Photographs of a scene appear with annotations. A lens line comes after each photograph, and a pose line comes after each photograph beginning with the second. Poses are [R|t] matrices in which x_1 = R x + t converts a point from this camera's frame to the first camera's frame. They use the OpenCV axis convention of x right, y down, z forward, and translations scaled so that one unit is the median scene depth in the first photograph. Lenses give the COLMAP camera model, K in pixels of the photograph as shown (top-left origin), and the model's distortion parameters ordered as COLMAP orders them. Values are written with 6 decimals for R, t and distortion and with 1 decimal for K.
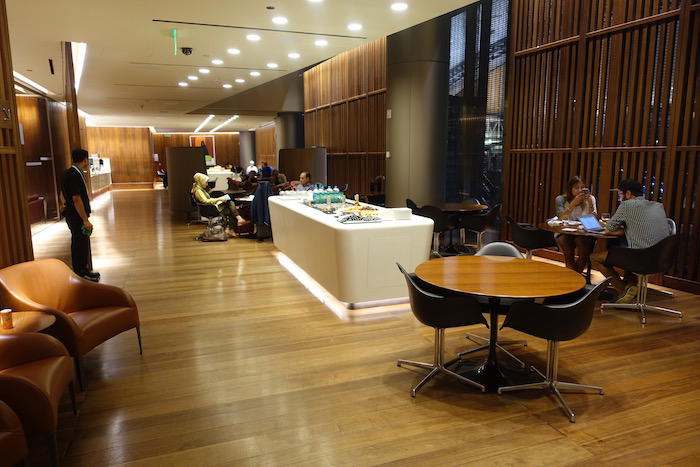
lens RADIAL K [[484.2, 0, 348.5], [0, 484.2, 246.8], [0, 0, 1]] dist [-0.009178, -0.000915]
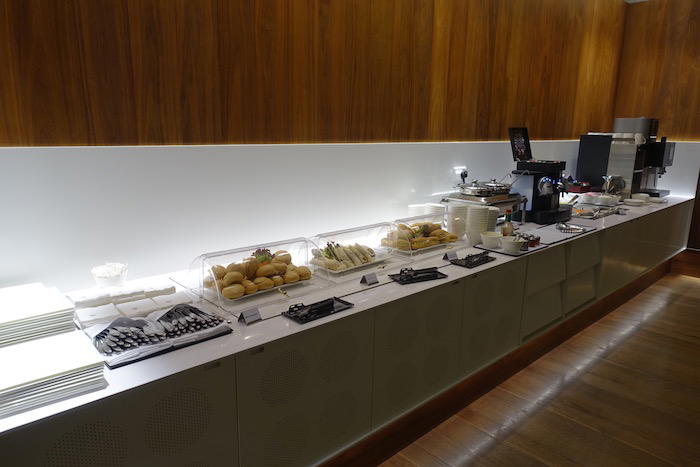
lens RADIAL K [[480.8, 0, 350.0], [0, 480.8, 233.5], [0, 0, 1]] dist [-0.010152, -0.003995]
pose [[0.387826, 0.208520, -0.897837, -0.347887], [-0.181465, 0.972284, 0.147425, -0.141428], [0.903693, 0.105751, 0.414916, 0.755630]]
